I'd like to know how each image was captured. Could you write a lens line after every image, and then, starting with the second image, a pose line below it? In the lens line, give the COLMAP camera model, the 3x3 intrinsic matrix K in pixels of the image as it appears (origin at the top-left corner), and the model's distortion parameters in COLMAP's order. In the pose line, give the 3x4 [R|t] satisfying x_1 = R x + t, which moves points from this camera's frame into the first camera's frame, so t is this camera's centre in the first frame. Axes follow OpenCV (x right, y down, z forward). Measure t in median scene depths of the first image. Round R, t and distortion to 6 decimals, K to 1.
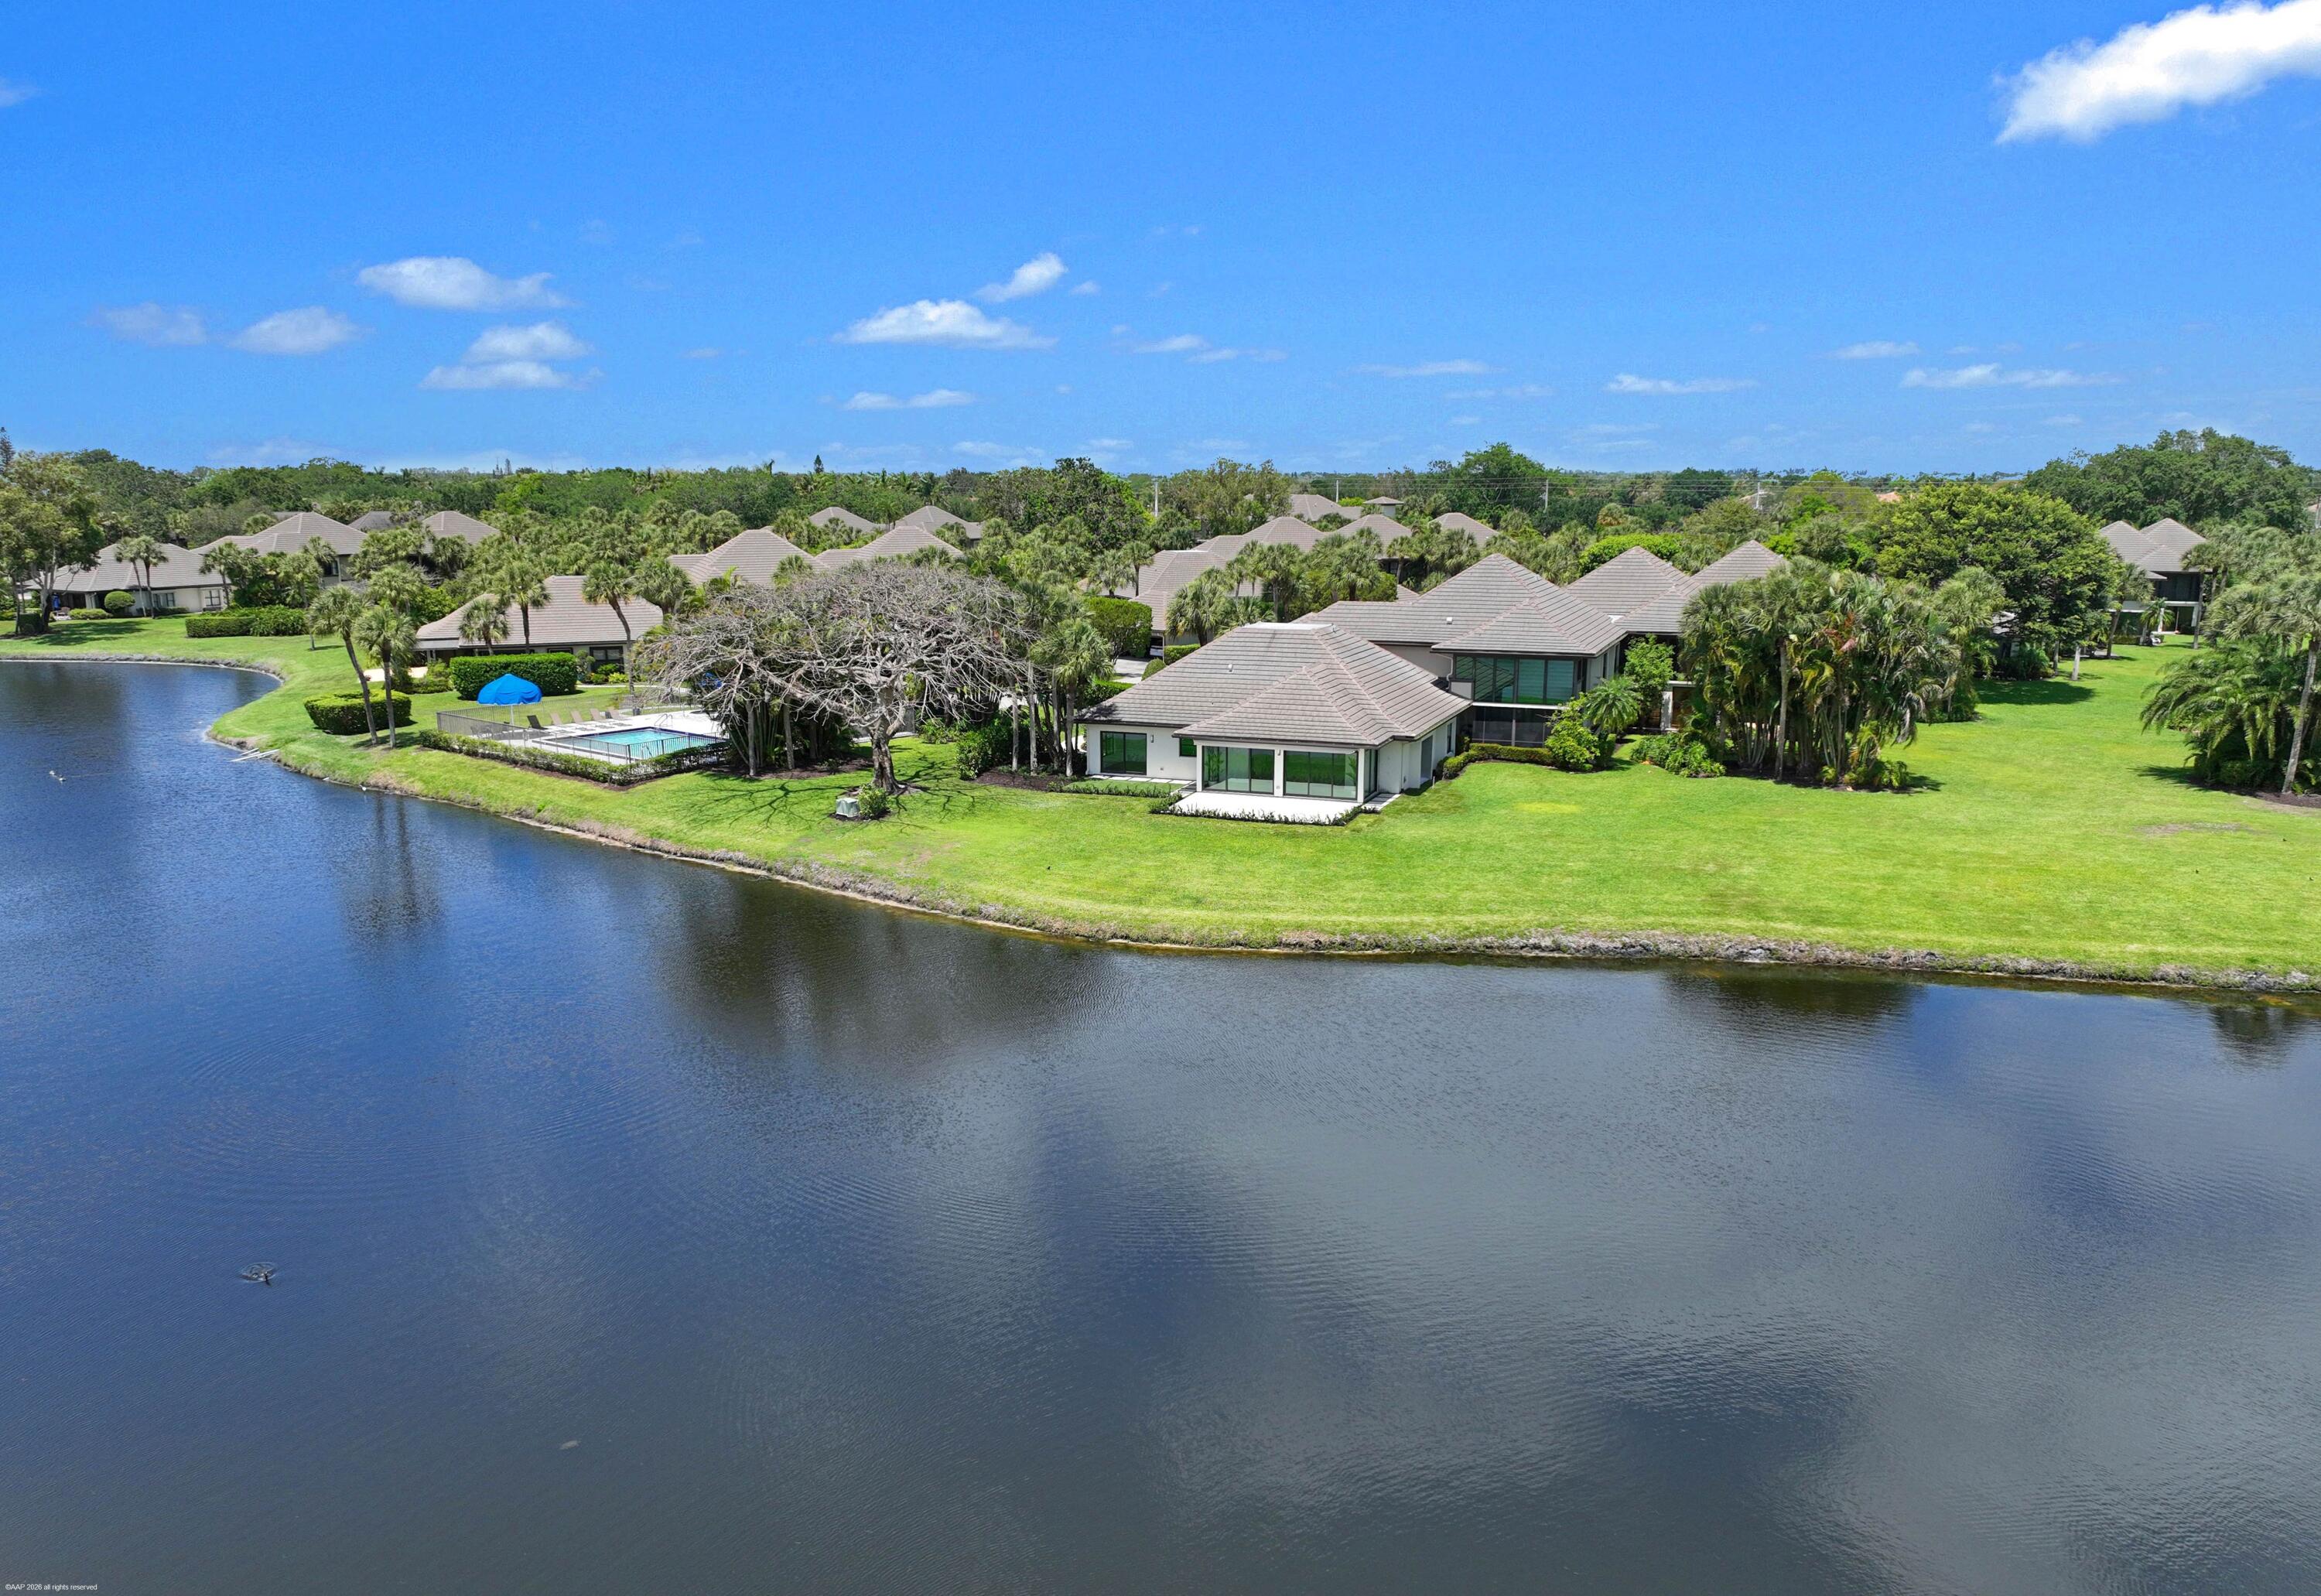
lens RADIAL K [[1743.3, 0, 1160.5], [0, 1743.3, 798.0], [0, 0, 1]] dist [0.004853, -0.001791]
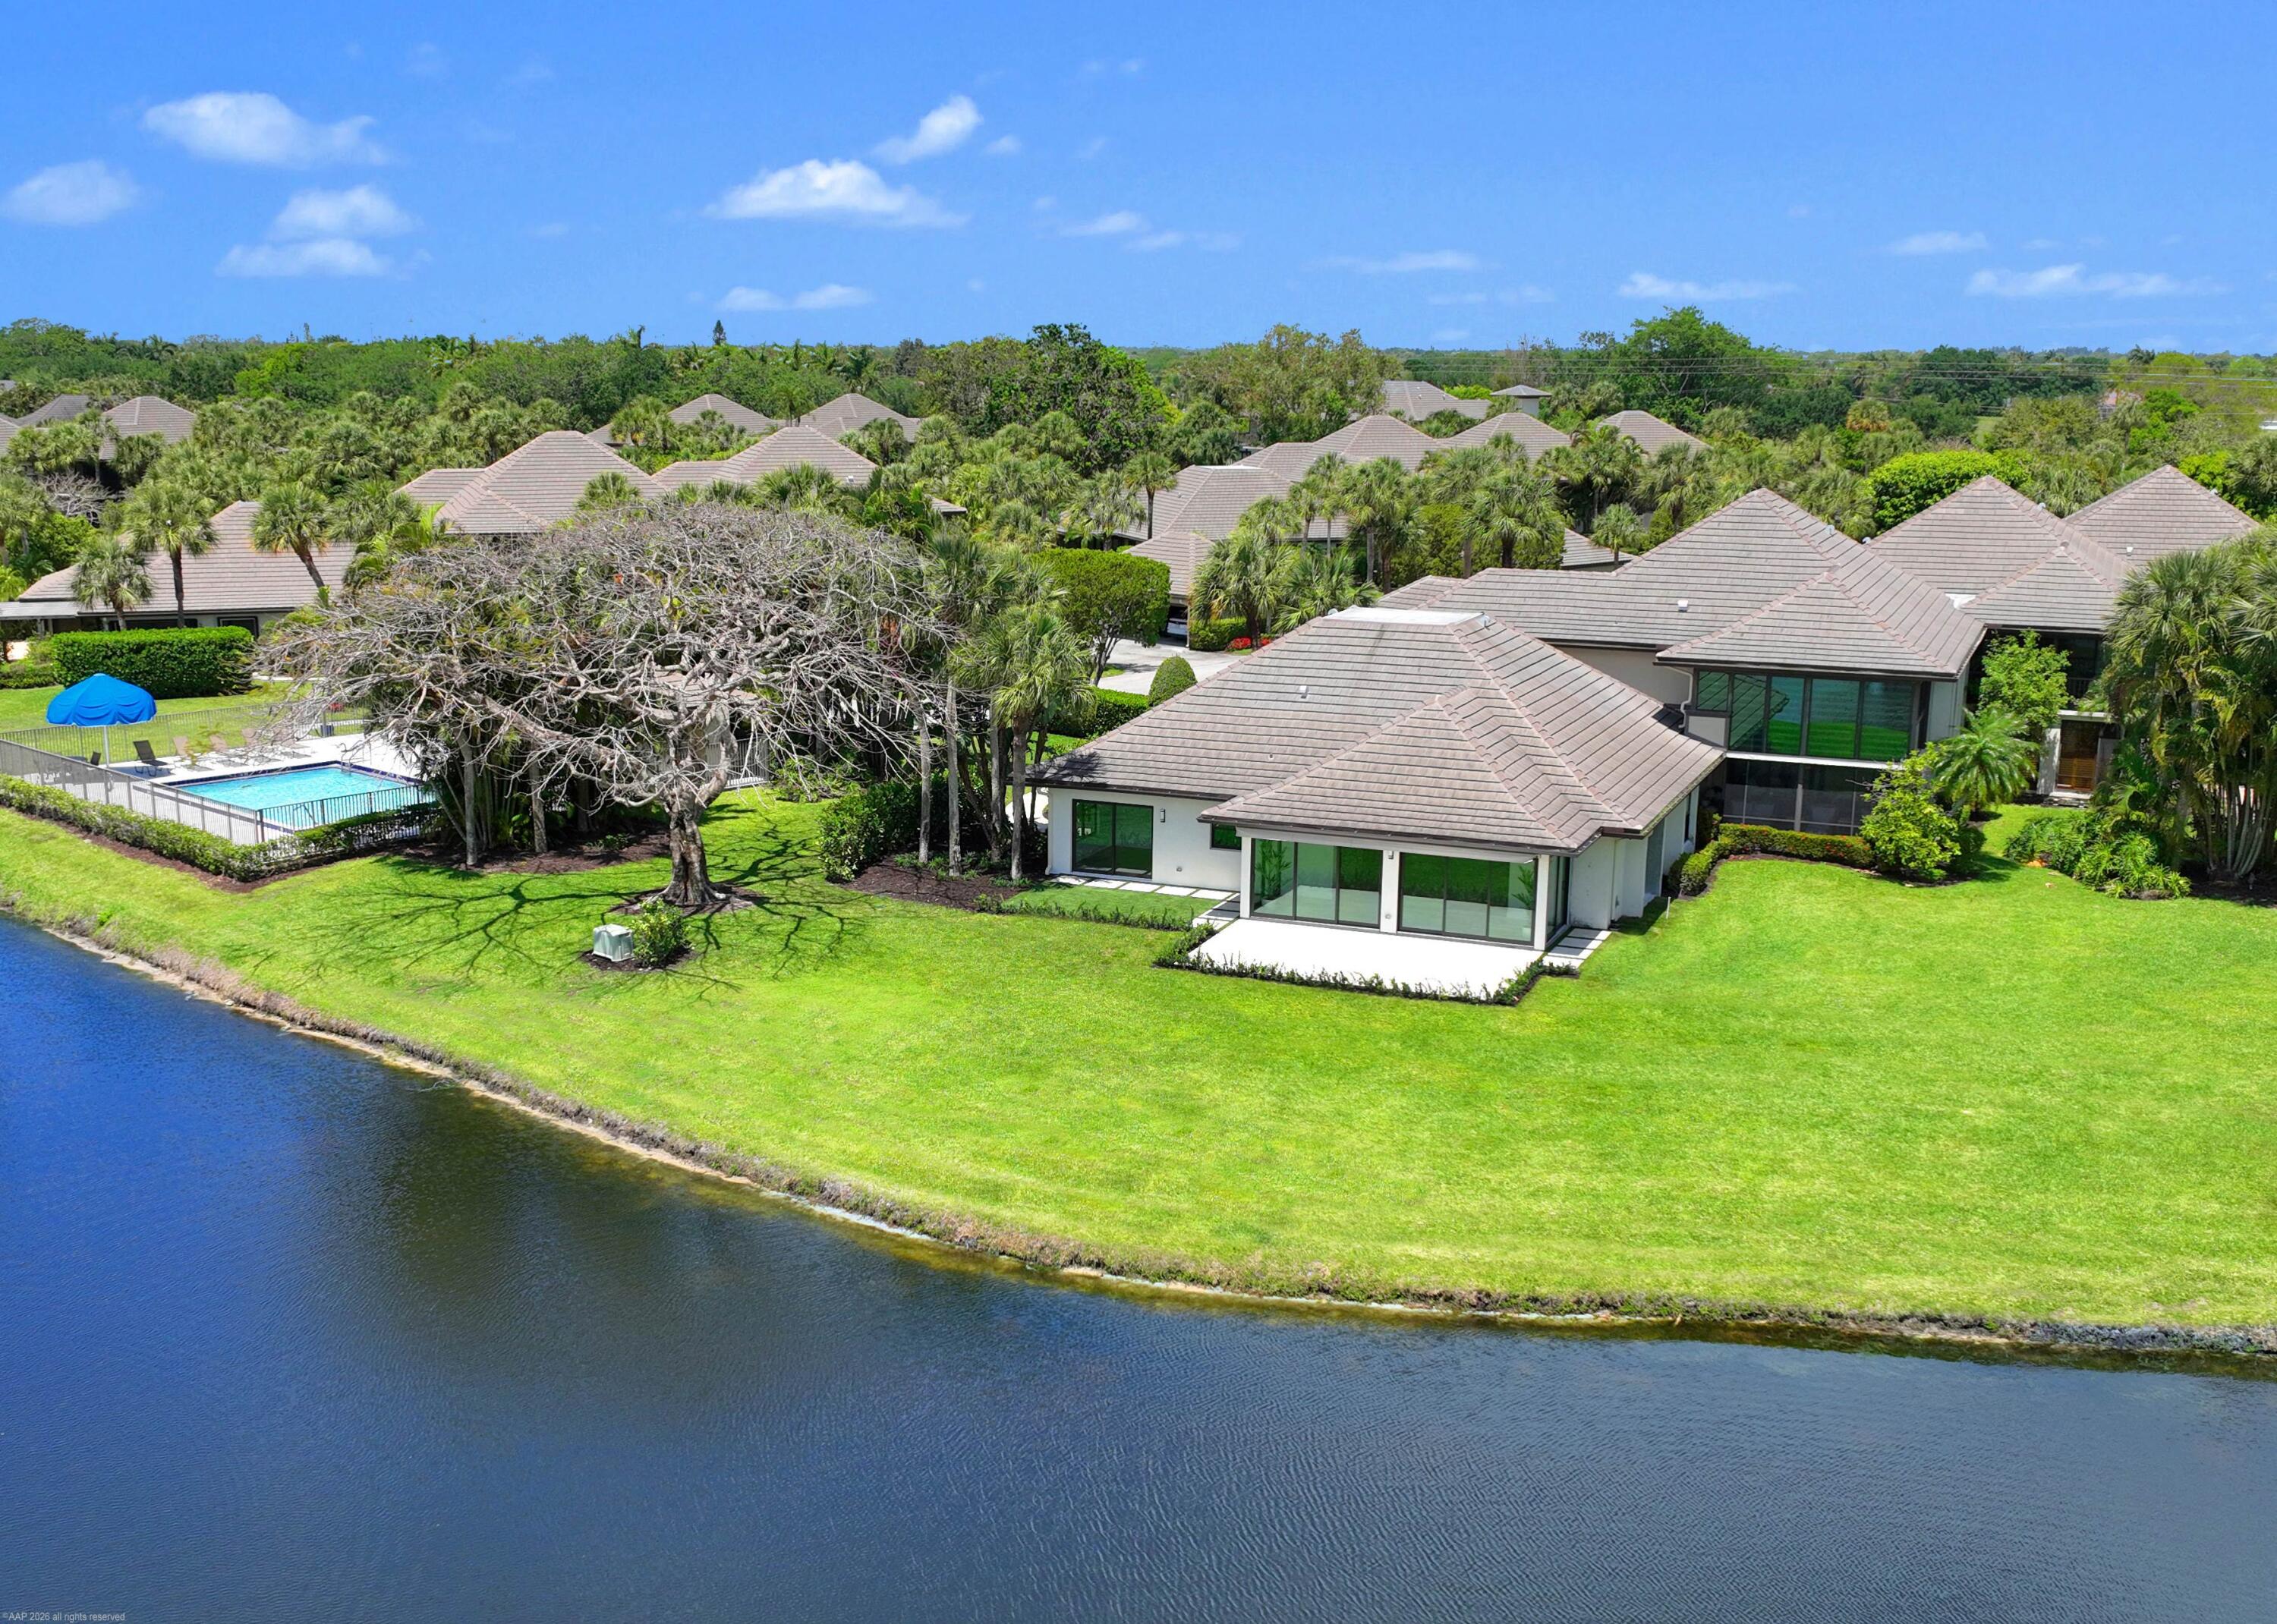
lens RADIAL K [[2347.4, 0, 1017.2], [0, 2347.4, 808.2], [0, 0, 1]] dist [0.004180, -0.002760]
pose [[0.997329, 0.020343, -0.070151, 0.001348], [-0.019680, 0.999755, 0.010142, -0.040797], [0.070340, -0.008734, 0.997485, 0.220593]]
